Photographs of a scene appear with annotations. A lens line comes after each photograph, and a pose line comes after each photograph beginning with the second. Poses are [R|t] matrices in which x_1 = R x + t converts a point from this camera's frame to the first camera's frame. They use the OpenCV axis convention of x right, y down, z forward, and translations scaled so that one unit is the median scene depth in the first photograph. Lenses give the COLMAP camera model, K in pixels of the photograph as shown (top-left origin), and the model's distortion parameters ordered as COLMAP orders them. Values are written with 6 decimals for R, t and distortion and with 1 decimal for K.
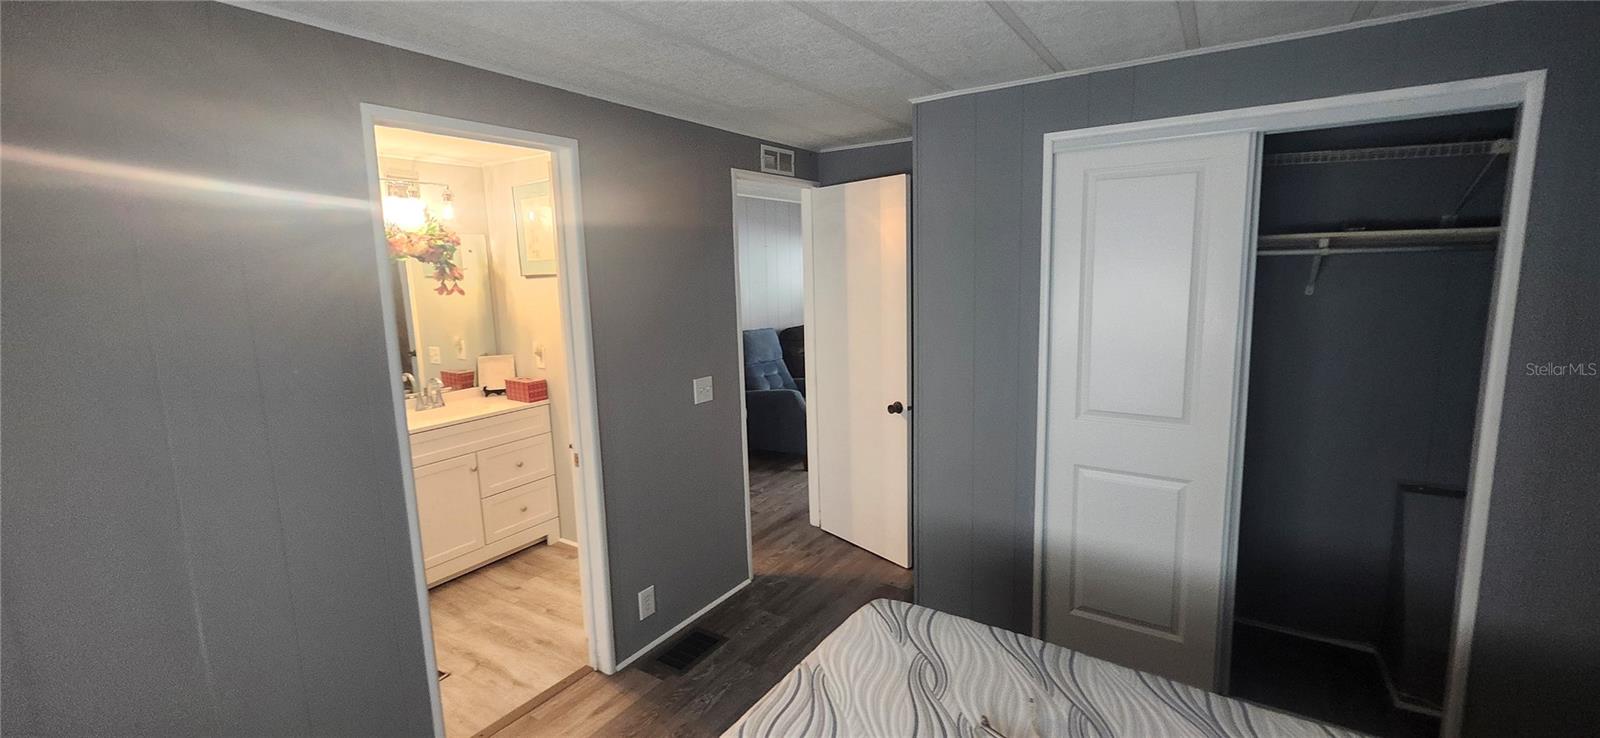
lens RADIAL K [[633.3, 0, 824.0], [0, 633.3, 359.2], [0, 0, 1]] dist [0.005341, -0.000423]
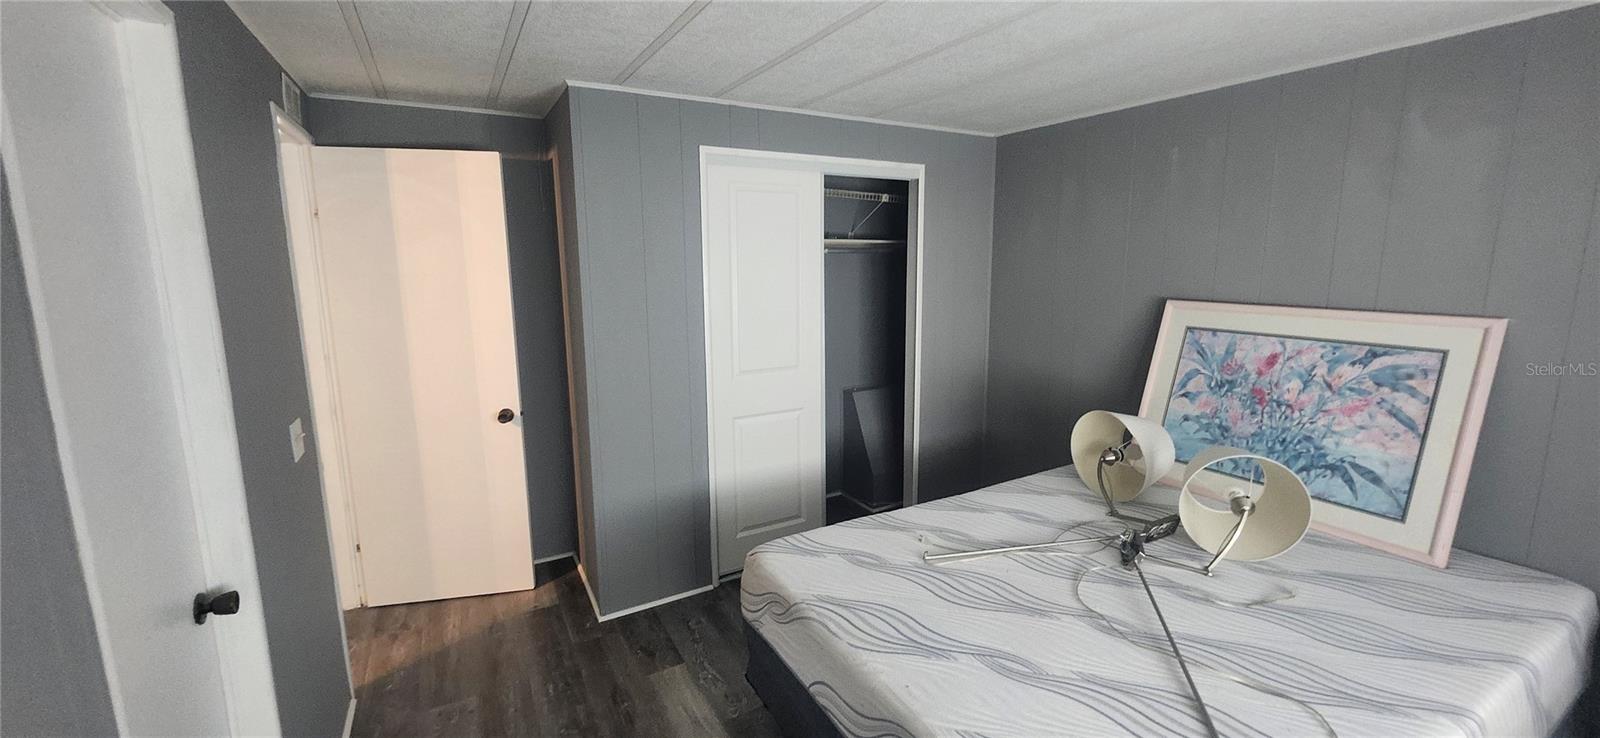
lens RADIAL K [[633.3, 0, 824.0], [0, 633.3, 359.2], [0, 0, 1]] dist [0.005341, -0.000423]
pose [[0.462551, -0.123233, 0.877986, -0.622520], [0.122847, 0.989649, 0.074186, -0.017472], [-0.878041, 0.073543, 0.472902, 0.256363]]
